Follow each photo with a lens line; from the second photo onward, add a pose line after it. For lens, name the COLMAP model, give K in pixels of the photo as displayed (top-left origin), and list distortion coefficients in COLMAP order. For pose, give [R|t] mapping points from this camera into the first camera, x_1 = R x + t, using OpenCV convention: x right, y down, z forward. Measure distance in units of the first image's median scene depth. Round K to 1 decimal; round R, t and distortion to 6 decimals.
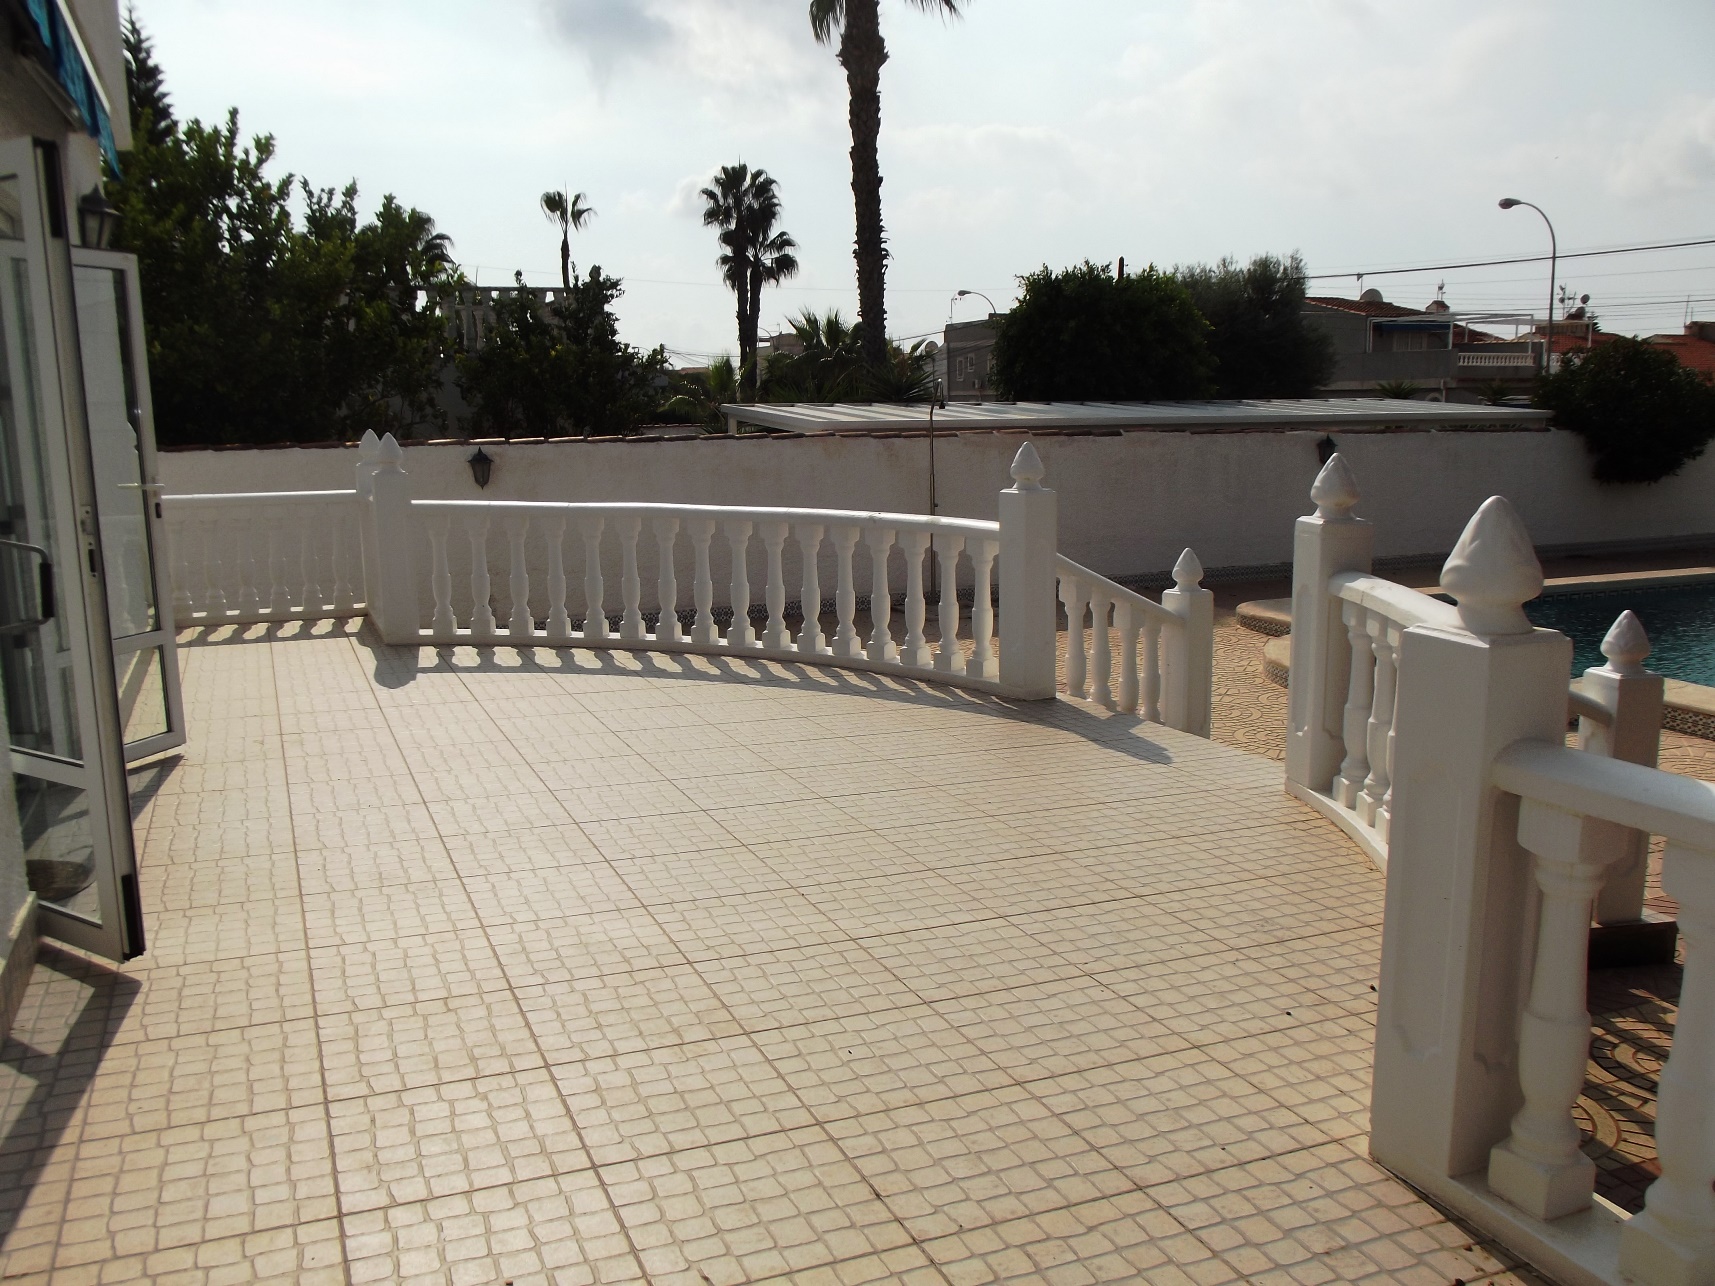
lens RADIAL K [[1442.2, 0, 856.8], [0, 1442.2, 656.1], [0, 0, 1]] dist [-0.063992, 0.036933]
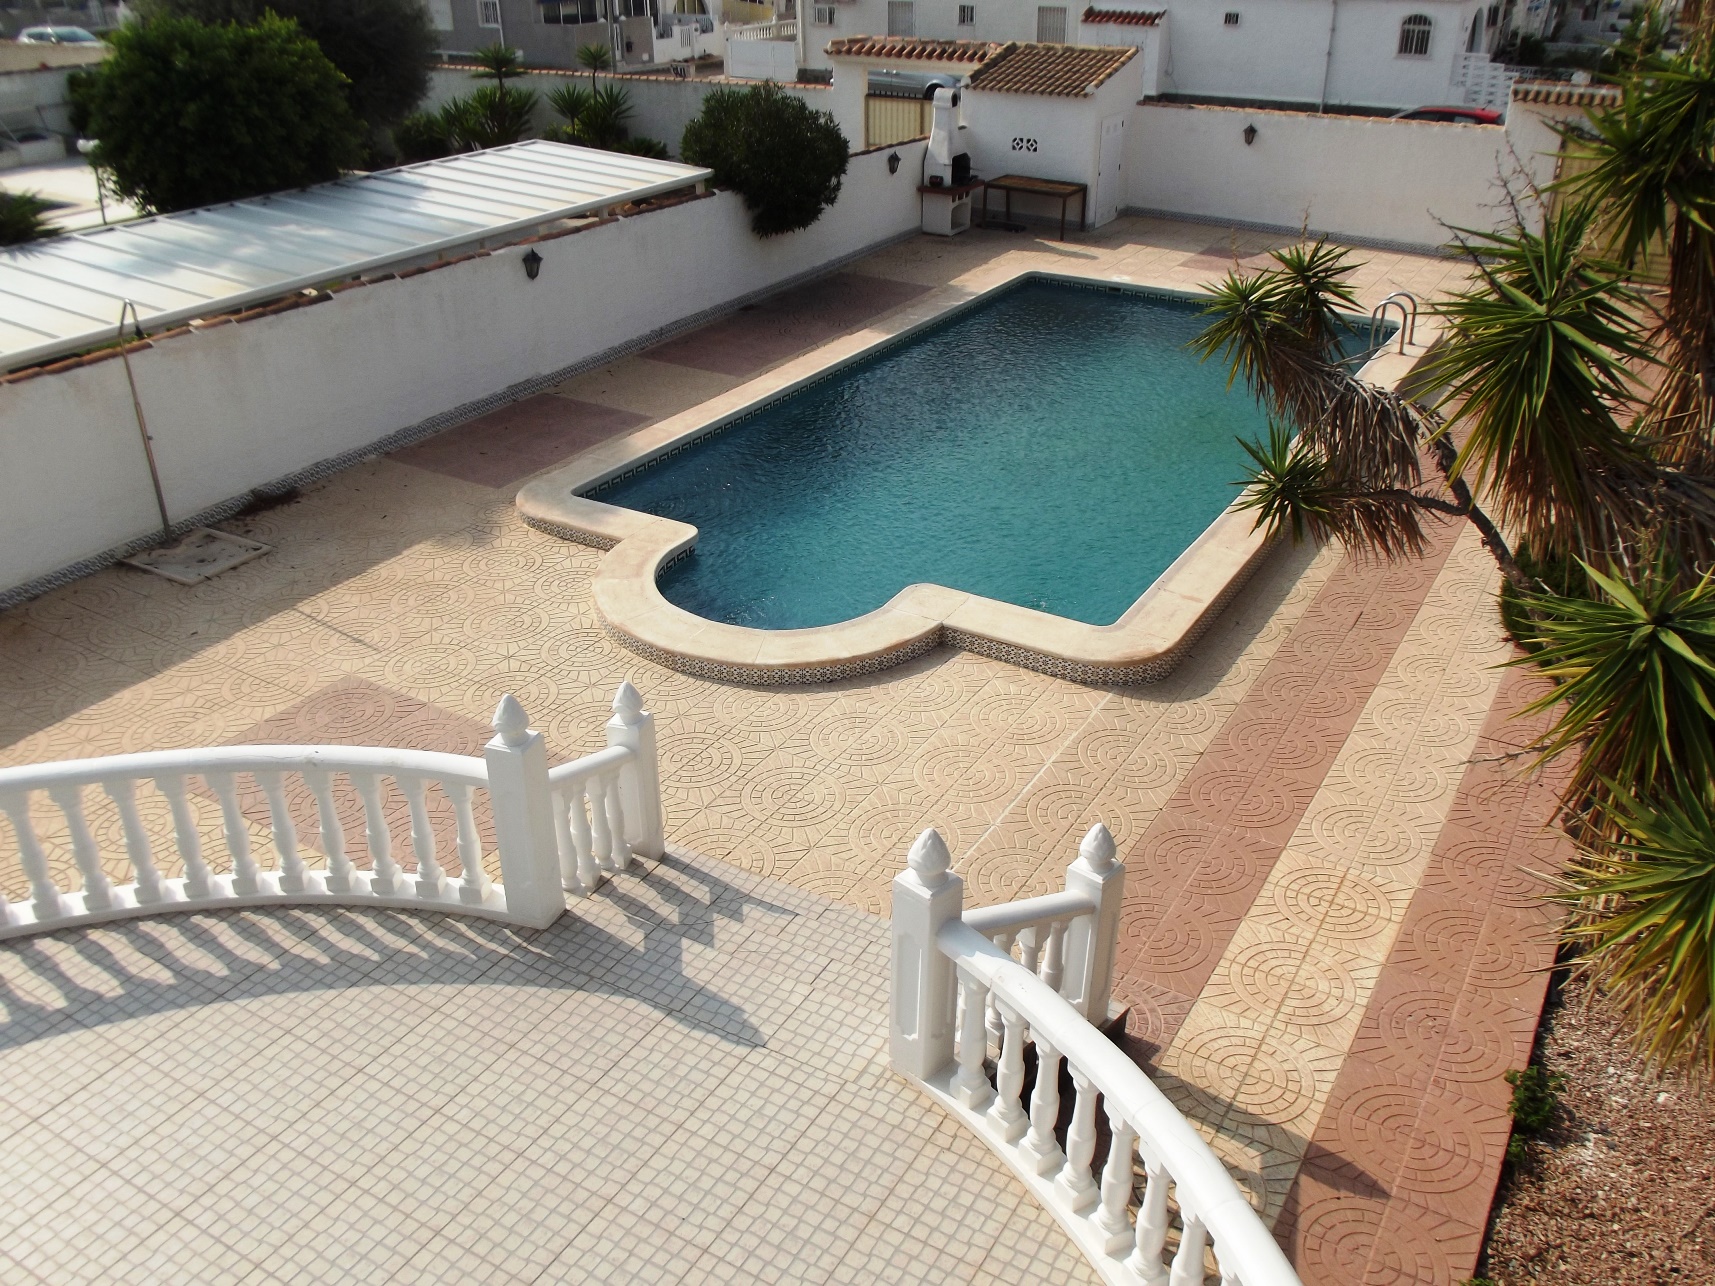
lens RADIAL K [[1442.2, 0, 852.9], [0, 1442.2, 651.2], [0, 0, 1]] dist [-0.063992, 0.036933]
pose [[0.803833, -0.267802, 0.531164, -0.170239], [0.095186, 0.939331, 0.329542, -0.418342], [-0.587191, -0.214337, 0.780555, 0.137319]]
